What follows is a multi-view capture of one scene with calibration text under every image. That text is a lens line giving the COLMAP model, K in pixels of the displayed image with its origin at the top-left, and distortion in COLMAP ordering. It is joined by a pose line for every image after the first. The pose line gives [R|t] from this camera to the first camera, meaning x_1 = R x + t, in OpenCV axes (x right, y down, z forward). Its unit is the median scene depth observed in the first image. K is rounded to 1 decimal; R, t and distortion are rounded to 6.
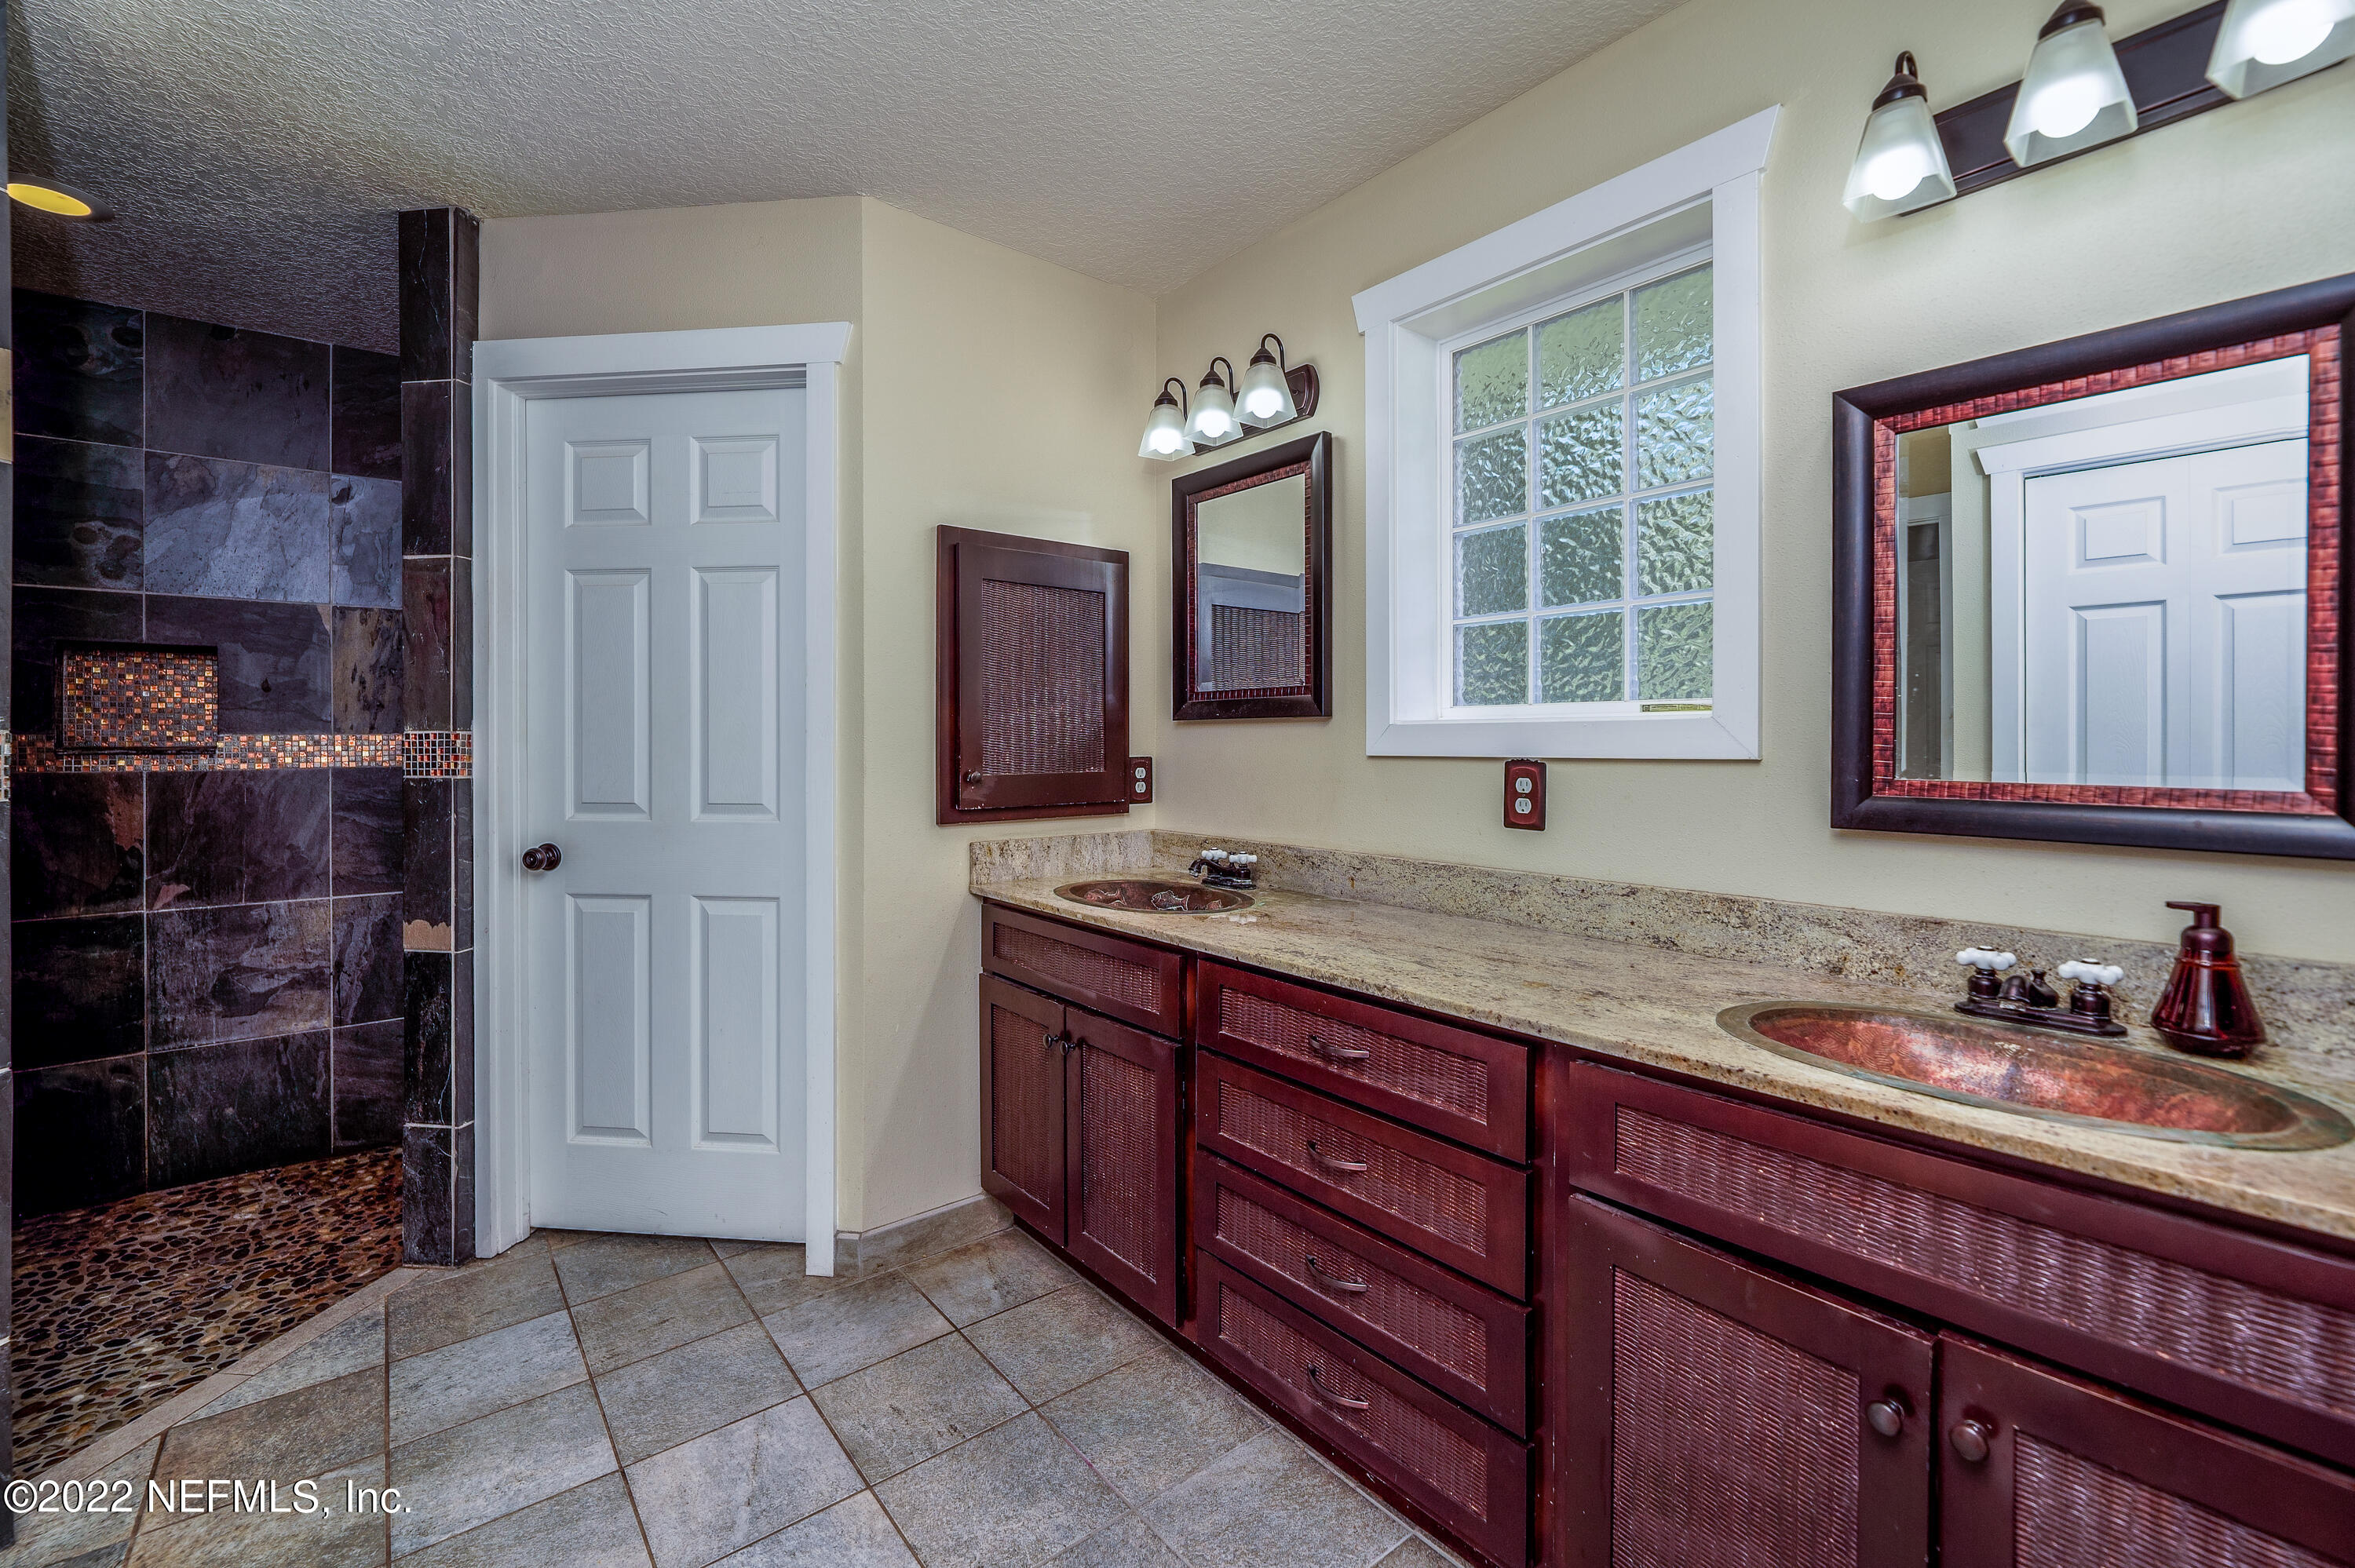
lens RADIAL K [[1011.0, 0, 1177.3], [0, 1011.0, 747.6], [0, 0, 1]] dist [-0.001047, -0.000155]
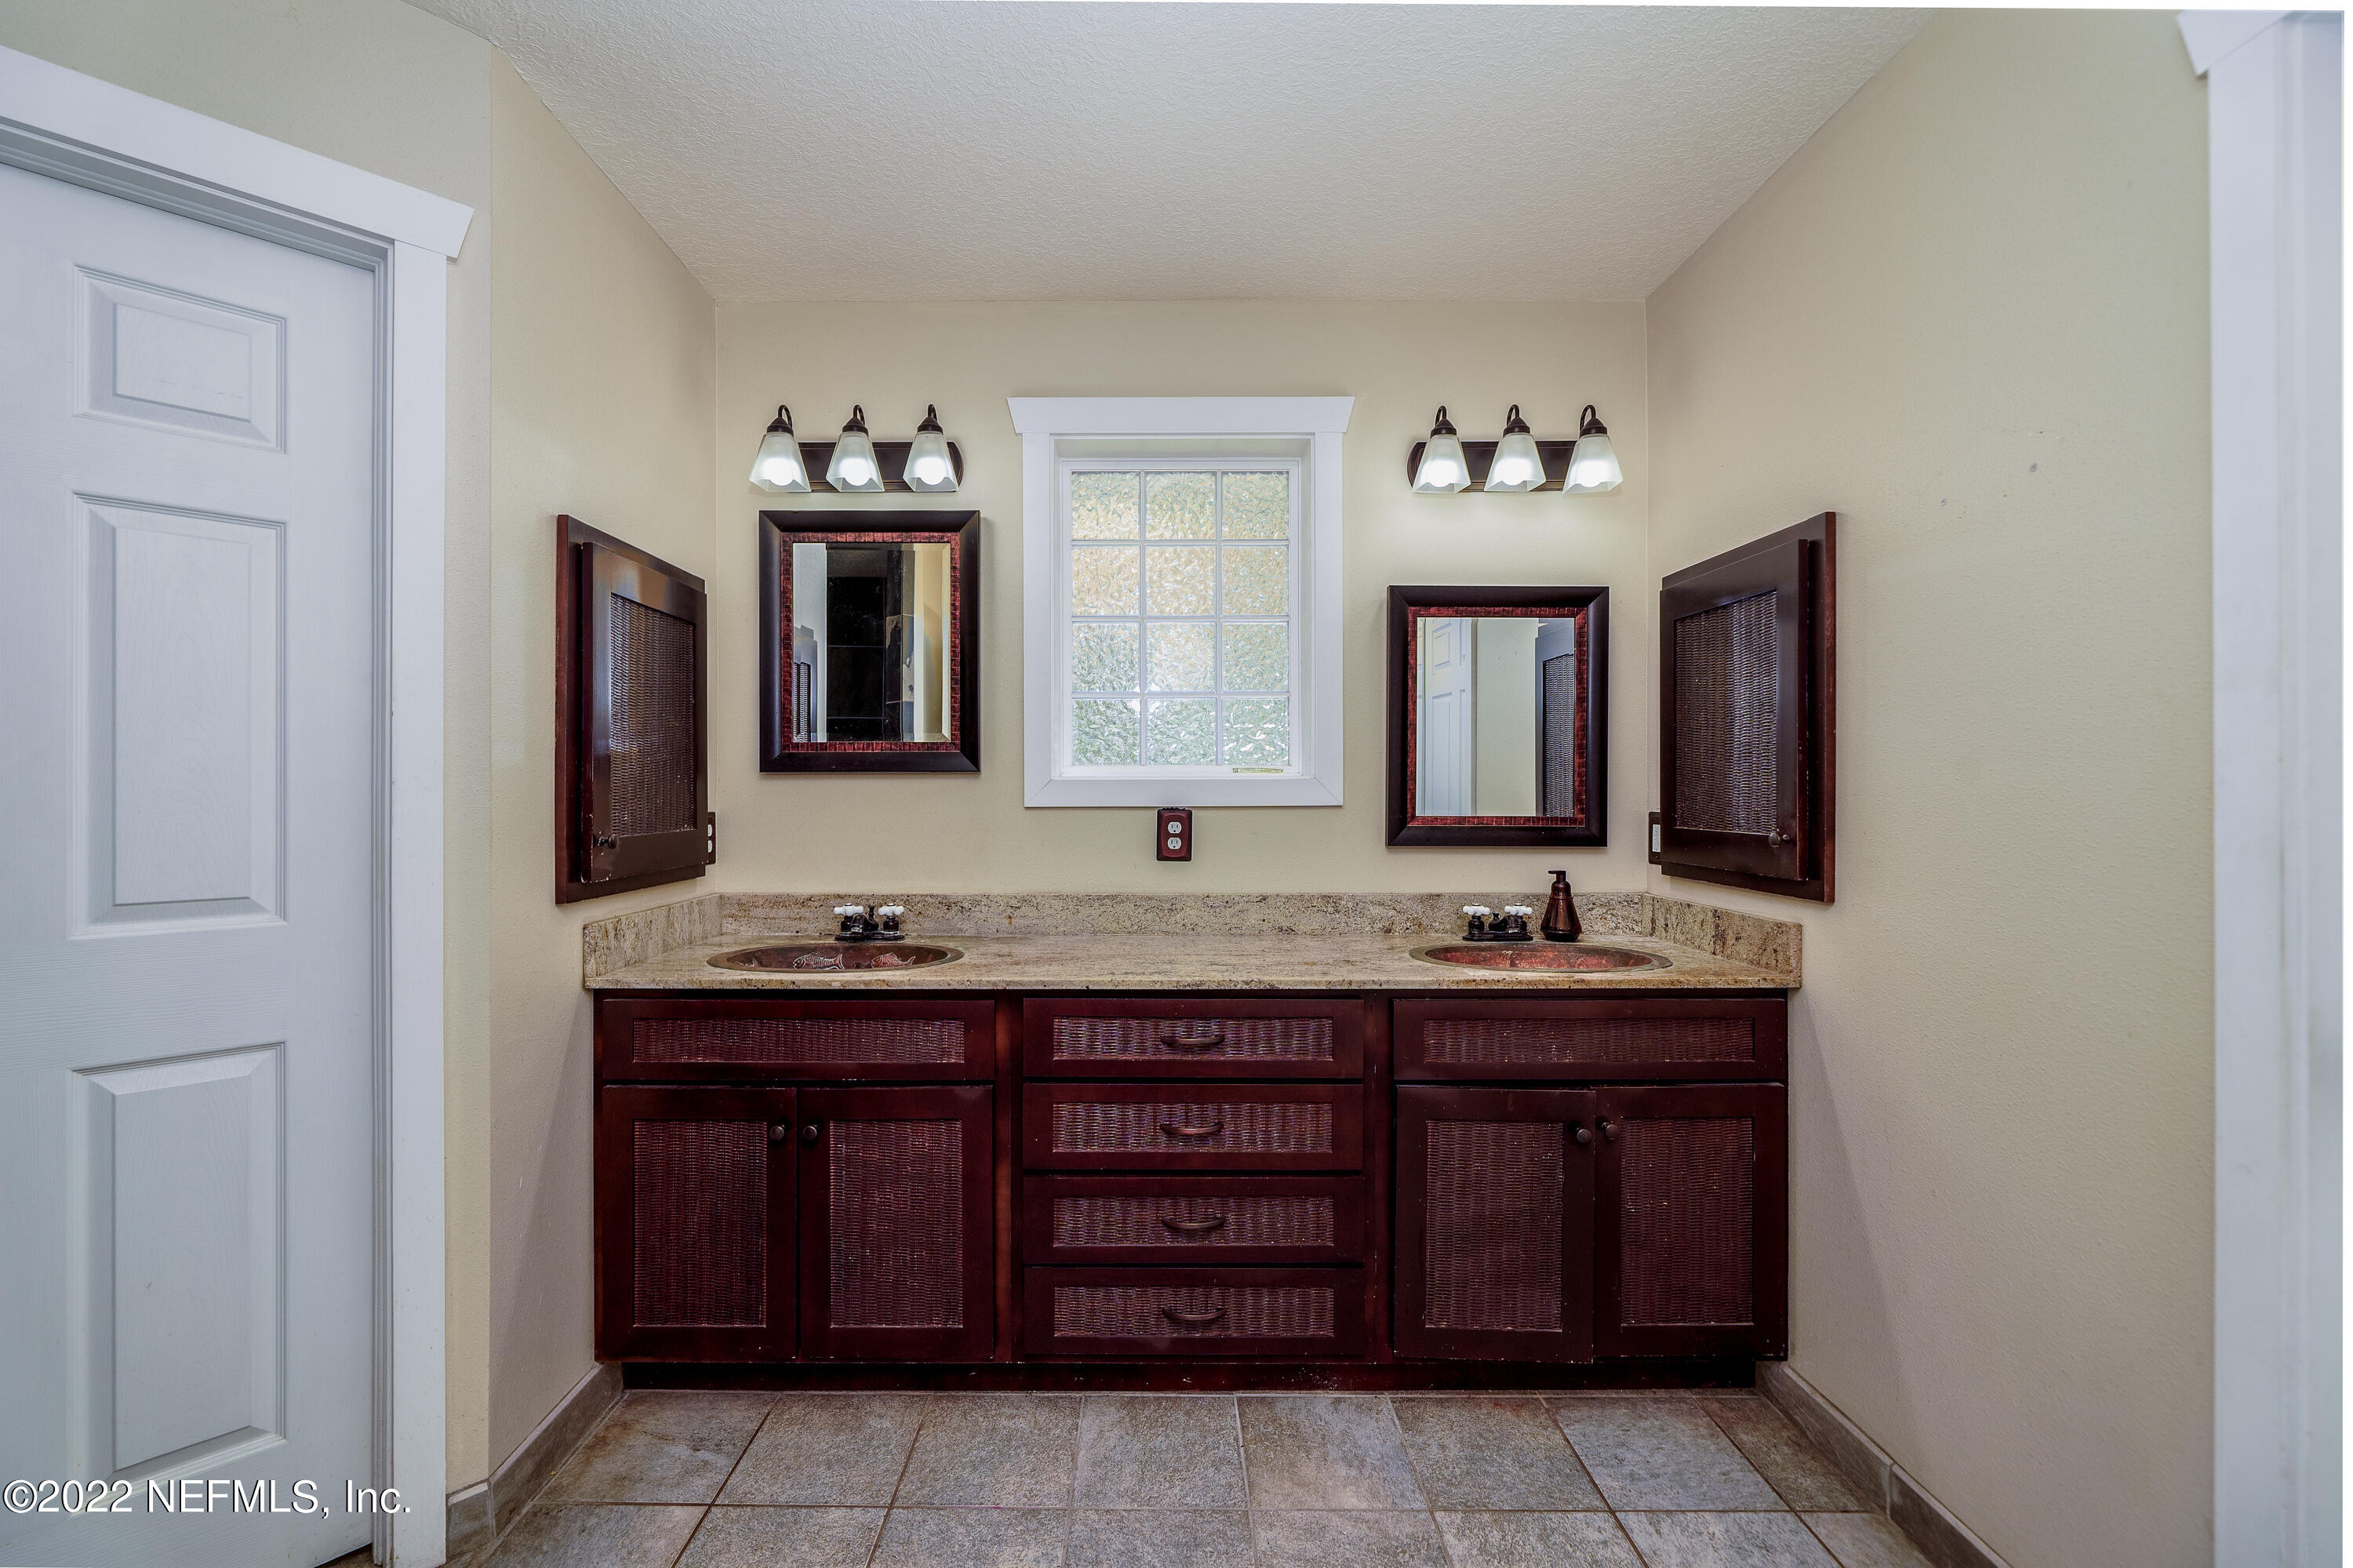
lens RADIAL K [[965.0, 0, 1170.4], [0, 965.0, 794.2], [0, 0, 1]] dist [-0.000201, 0.000188]
pose [[0.626119, -0.002983, 0.779722, -0.644621], [0.006154, 0.999980, -0.001117, -0.004815], [-0.779703, 0.005498, 0.626125, 0.222472]]
